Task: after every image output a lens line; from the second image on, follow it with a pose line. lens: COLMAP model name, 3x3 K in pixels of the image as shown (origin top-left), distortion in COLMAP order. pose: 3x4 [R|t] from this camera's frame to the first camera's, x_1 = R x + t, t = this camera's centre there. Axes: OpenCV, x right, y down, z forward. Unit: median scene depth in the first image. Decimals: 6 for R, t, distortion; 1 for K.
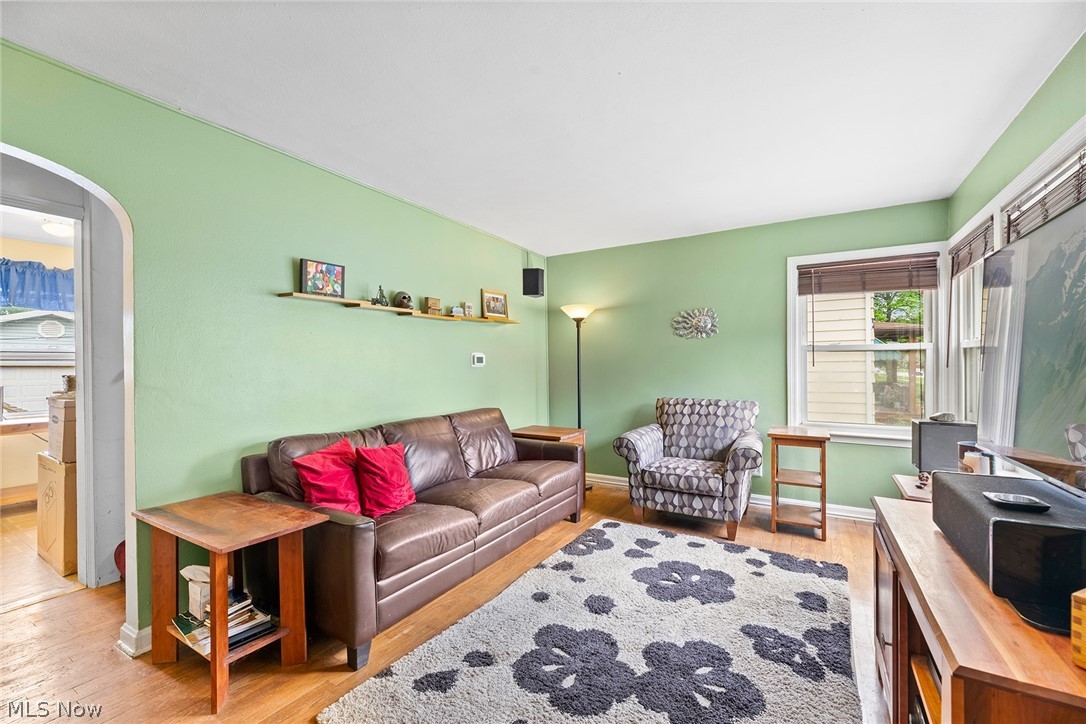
lens RADIAL K [[448.0, 0, 545.6], [0, 448.0, 366.3], [0, 0, 1]] dist [-0.001098, -0.000236]
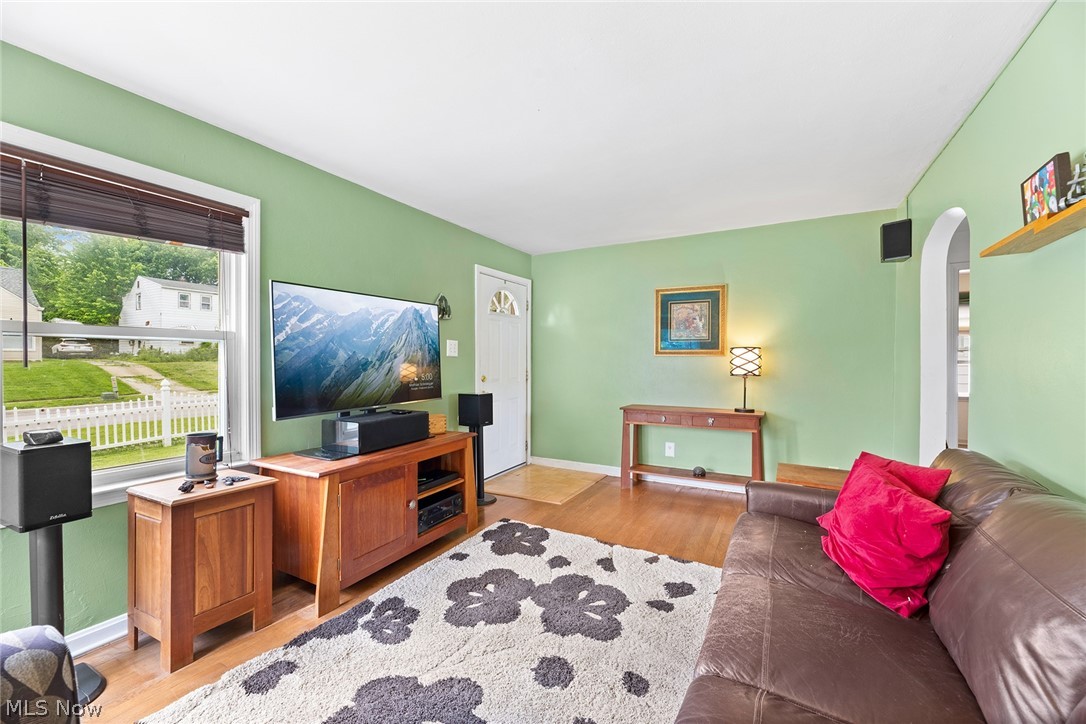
lens RADIAL K [[448.0, 0, 542.2], [0, 448.0, 359.3], [0, 0, 1]] dist [-0.001098, -0.000236]
pose [[-0.999114, 0.009139, -0.041091, 0.204207], [0.008880, 0.999940, 0.006464, -0.004984], [0.041148, 0.006093, -0.999134, 2.140272]]
